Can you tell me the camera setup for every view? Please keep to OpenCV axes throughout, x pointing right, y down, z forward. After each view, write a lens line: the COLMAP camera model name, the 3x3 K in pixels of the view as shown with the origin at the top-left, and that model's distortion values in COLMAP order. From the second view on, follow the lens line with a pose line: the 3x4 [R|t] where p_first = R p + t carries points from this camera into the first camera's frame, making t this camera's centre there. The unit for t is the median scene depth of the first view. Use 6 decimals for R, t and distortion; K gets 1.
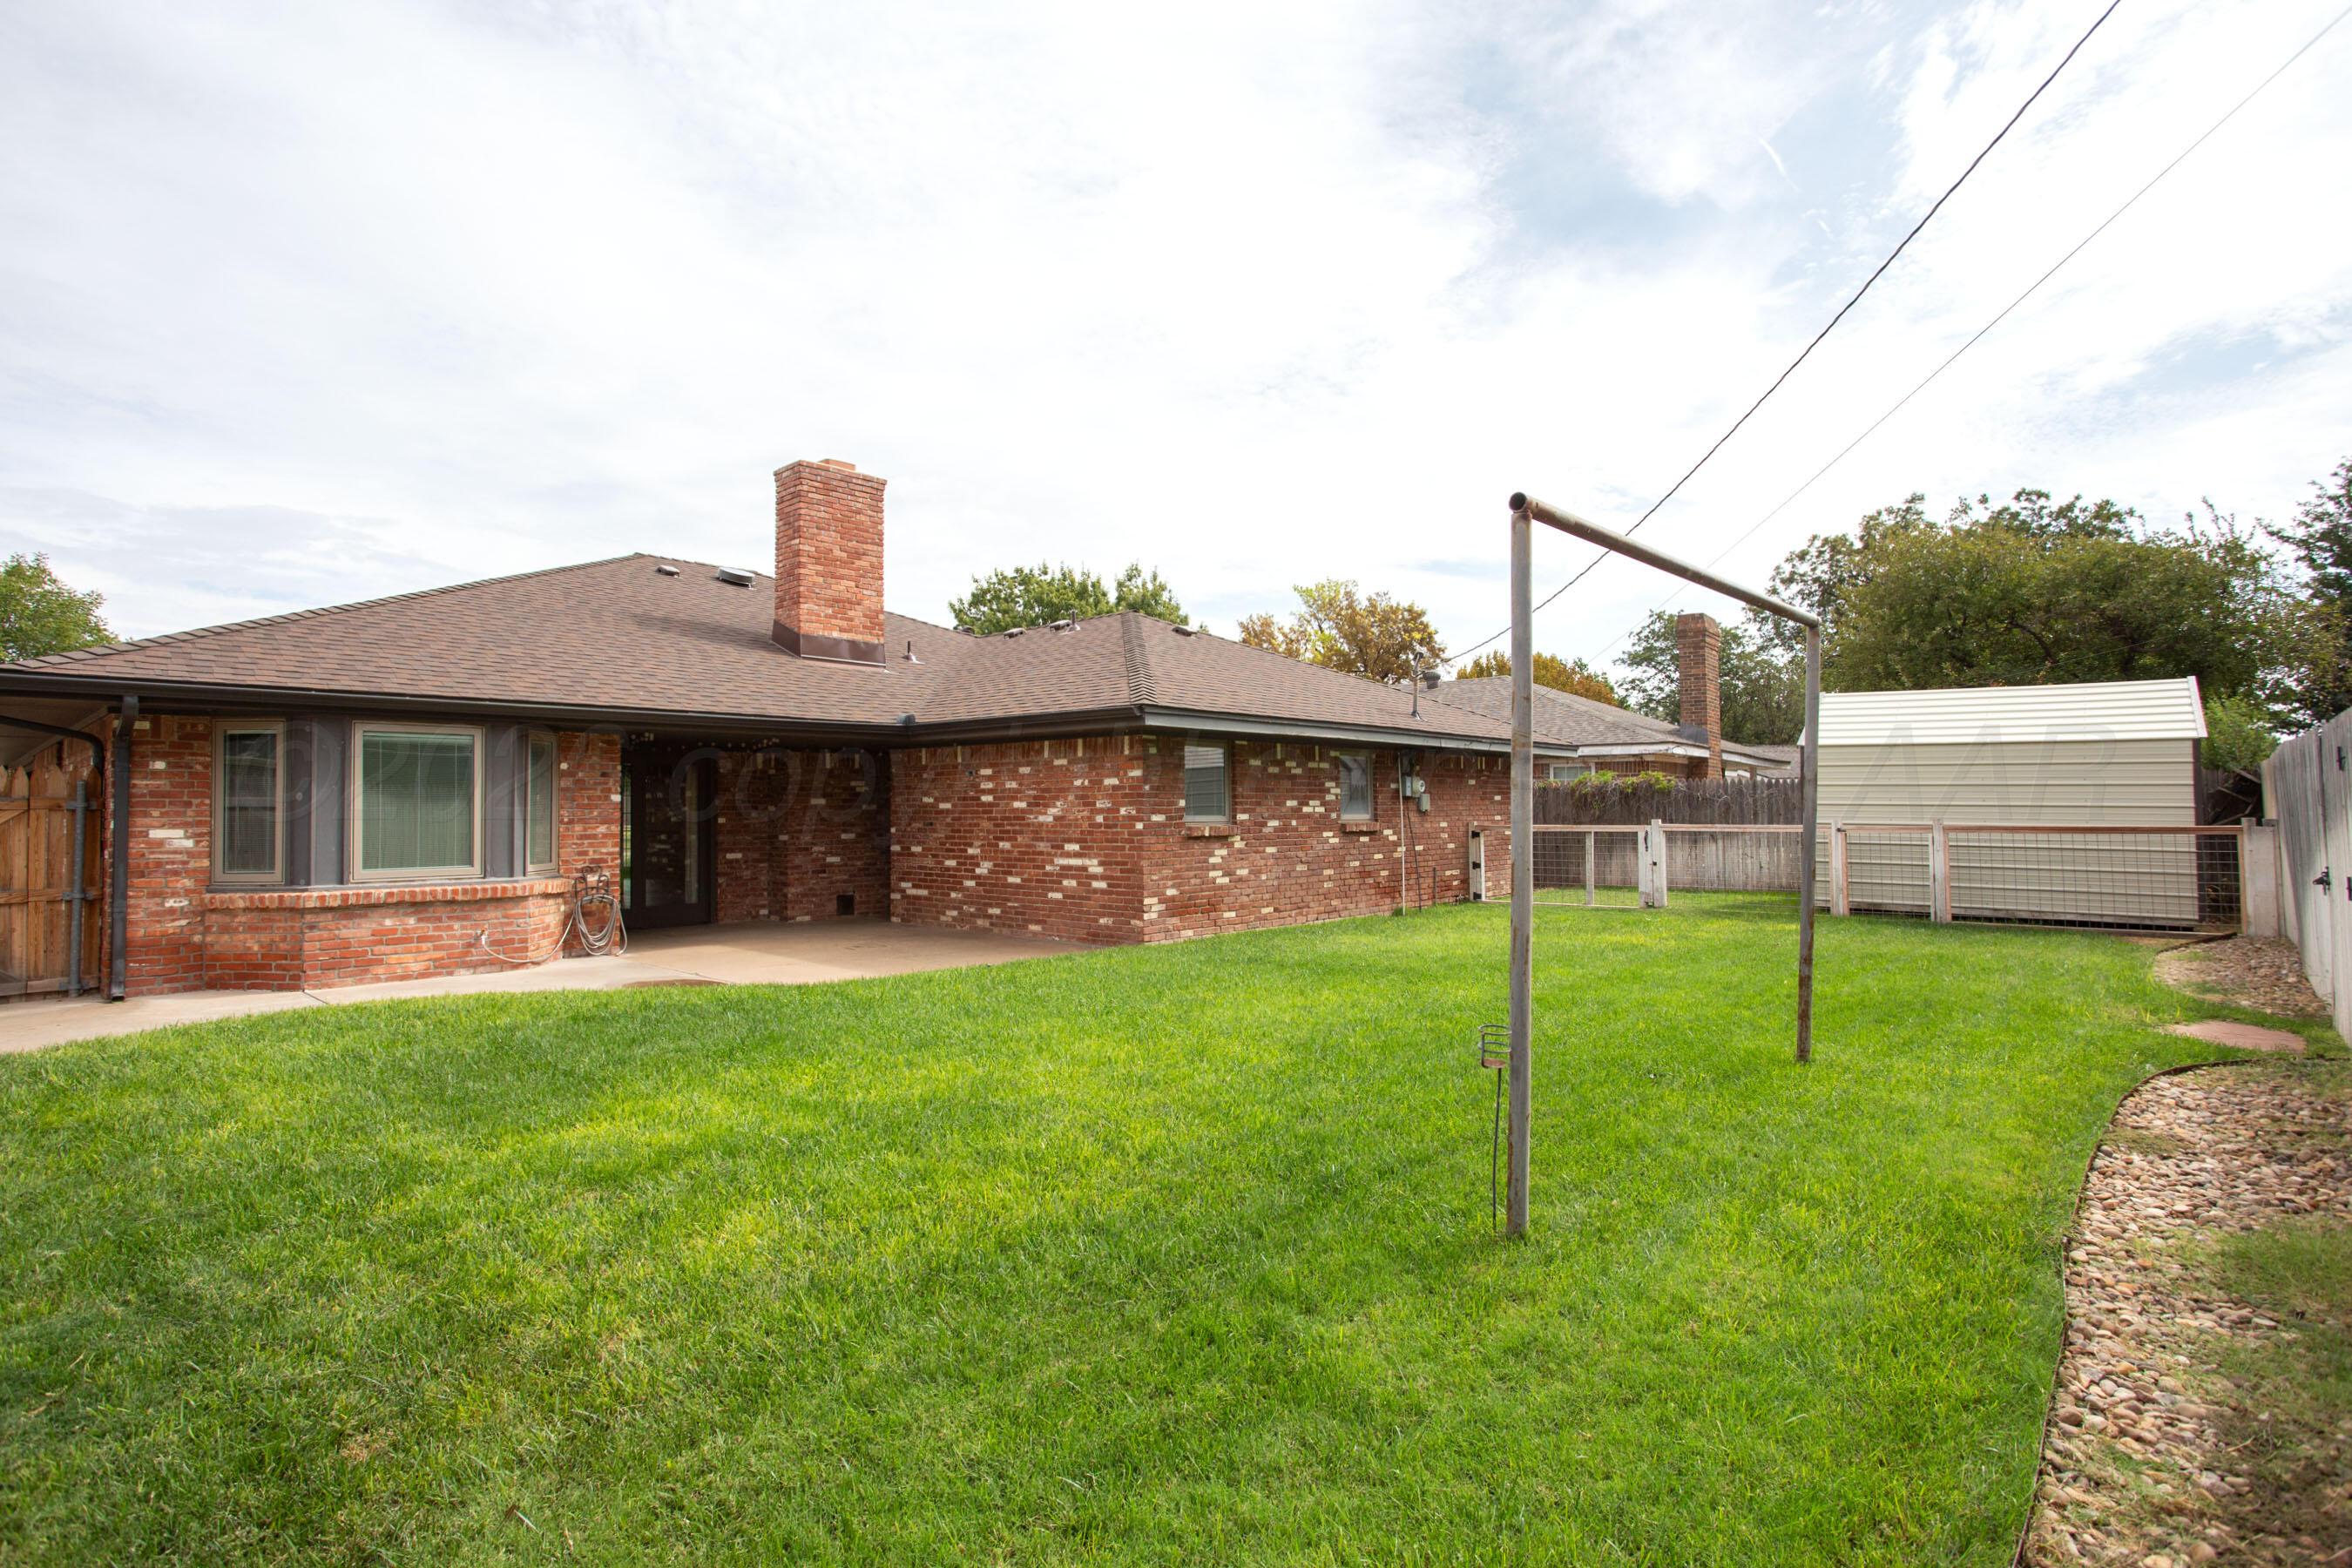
lens RADIAL K [[1178.7, 0, 1147.5], [0, 1178.7, 791.3], [0, 0, 1]] dist [-0.015560, 0.000006]
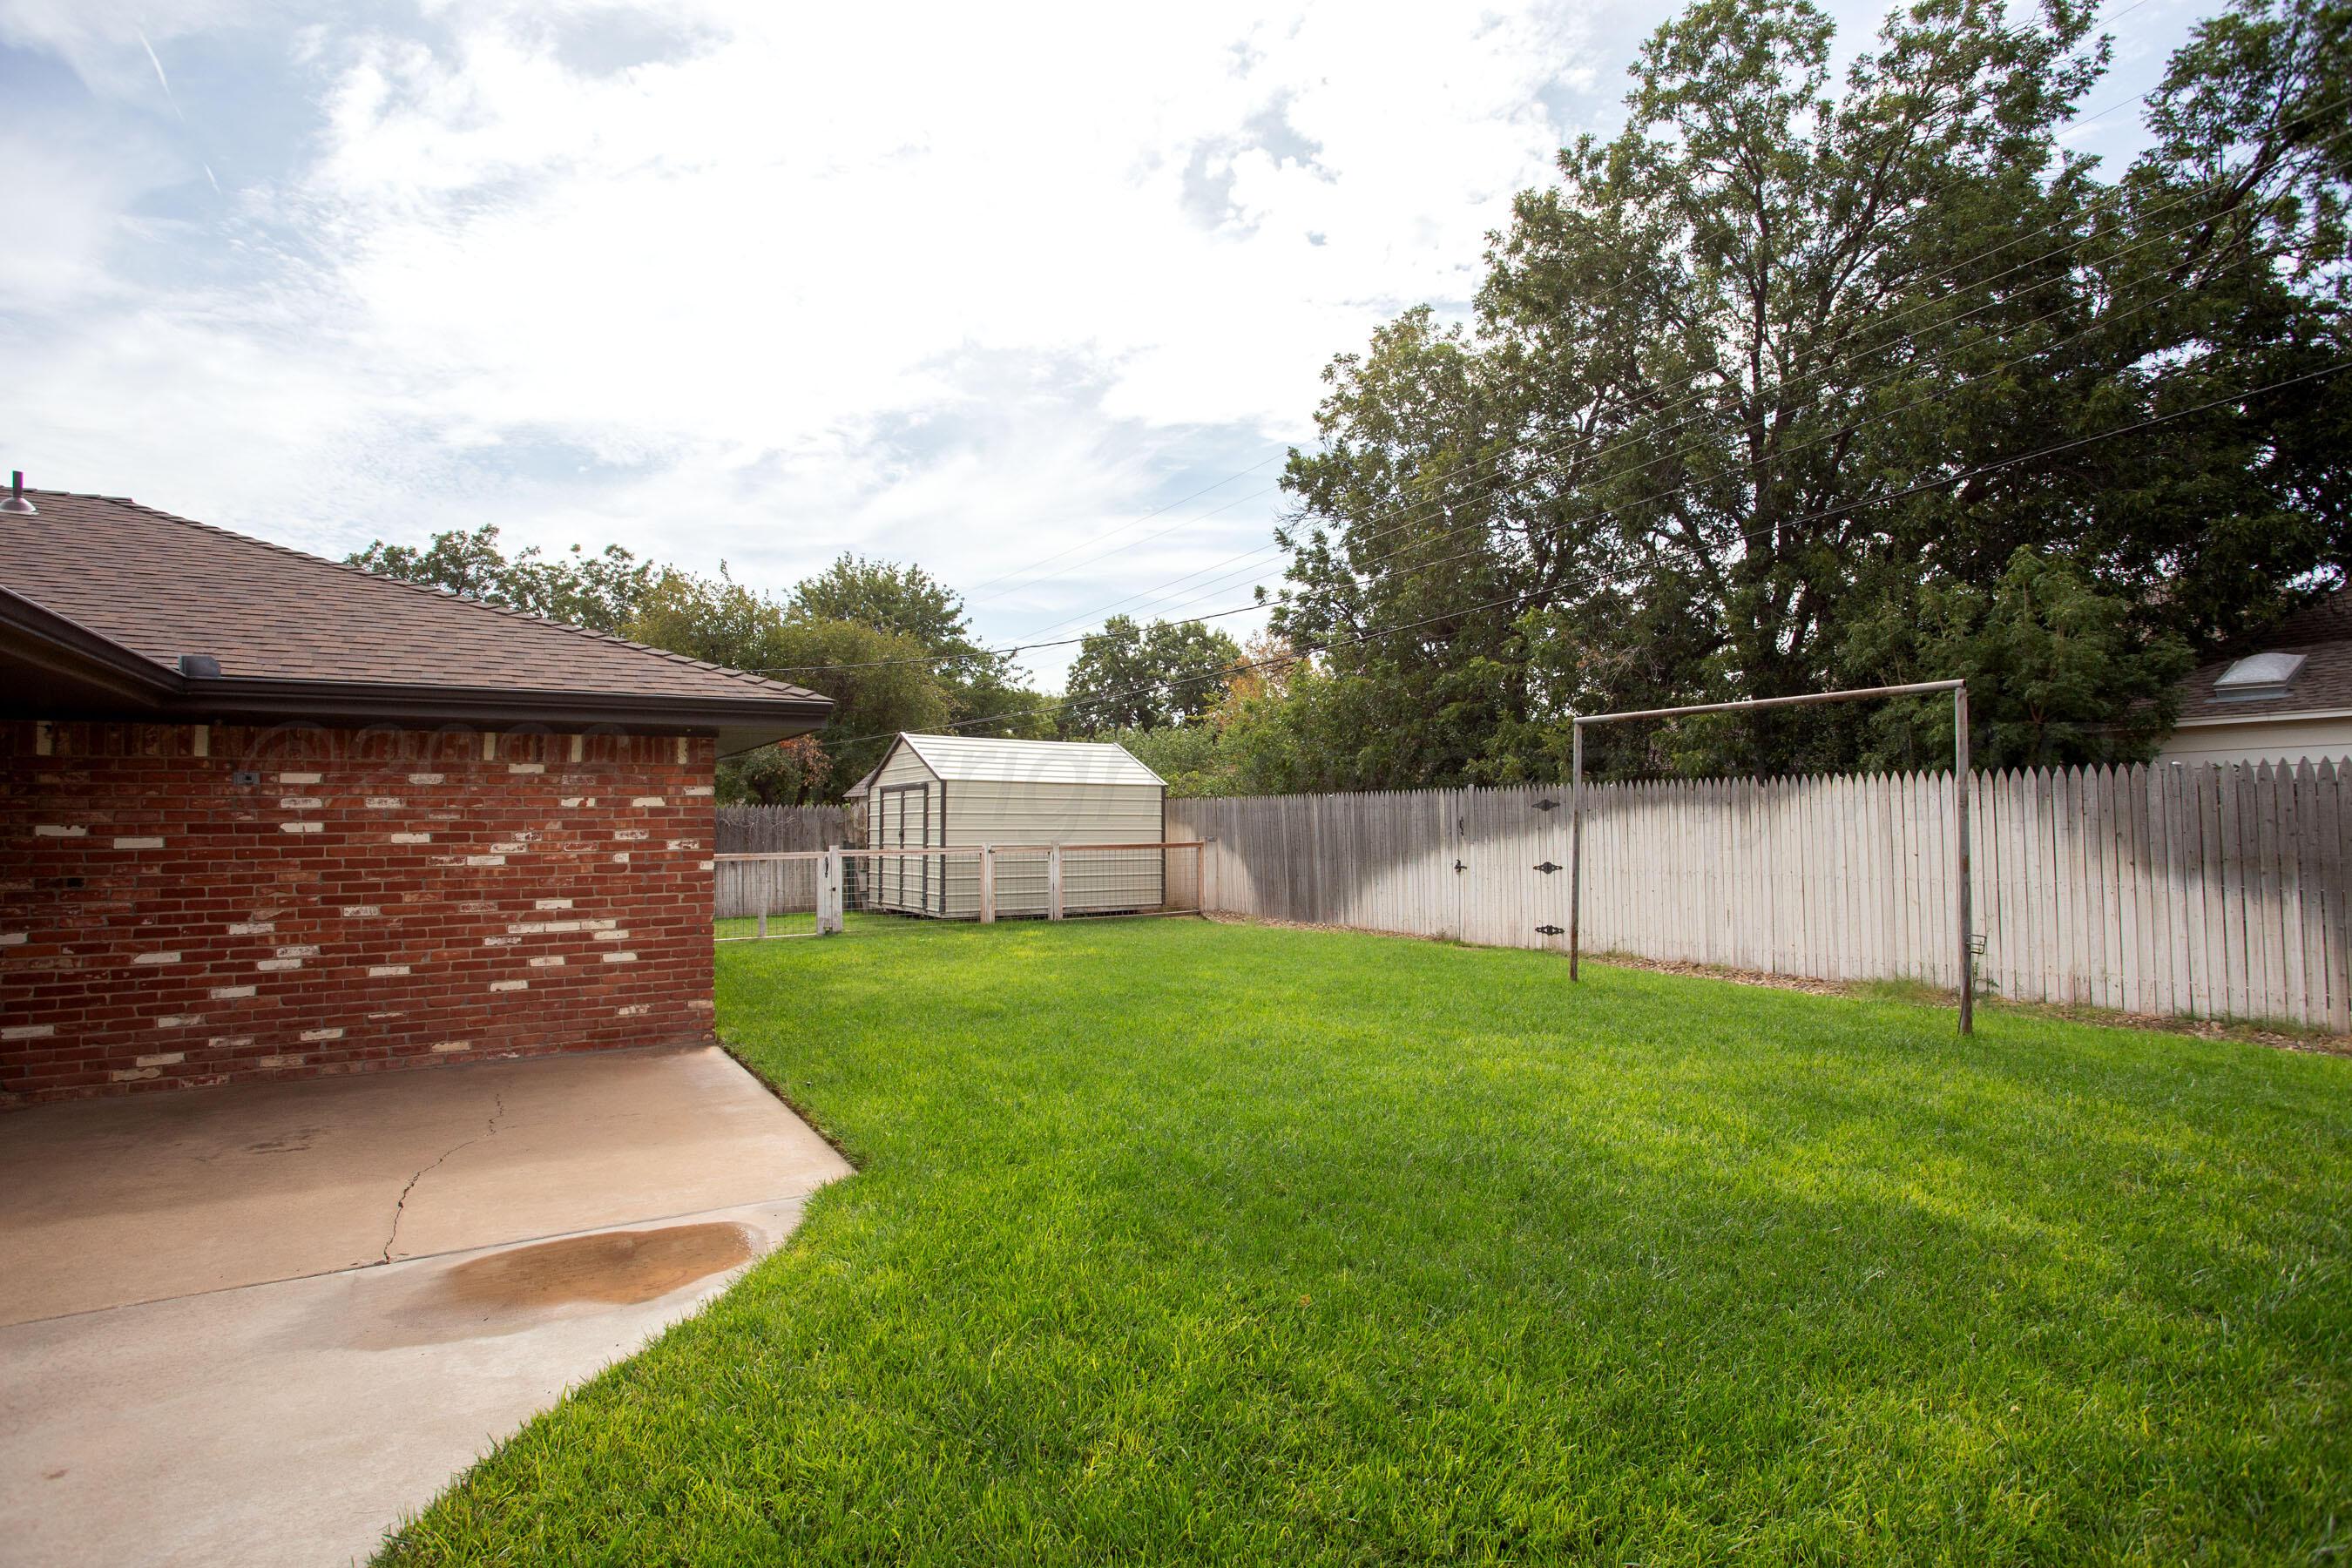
lens RADIAL K [[1205.0, 0, 1176.0], [0, 1205.0, 784.0], [0, 0, 1]] dist [-0.002369, -0.000356]
pose [[0.294981, 0.031375, 0.954988, -0.573588], [-0.004077, 0.999493, -0.031577, 0.001842], [-0.955494, 0.005421, 0.294959, 0.480086]]
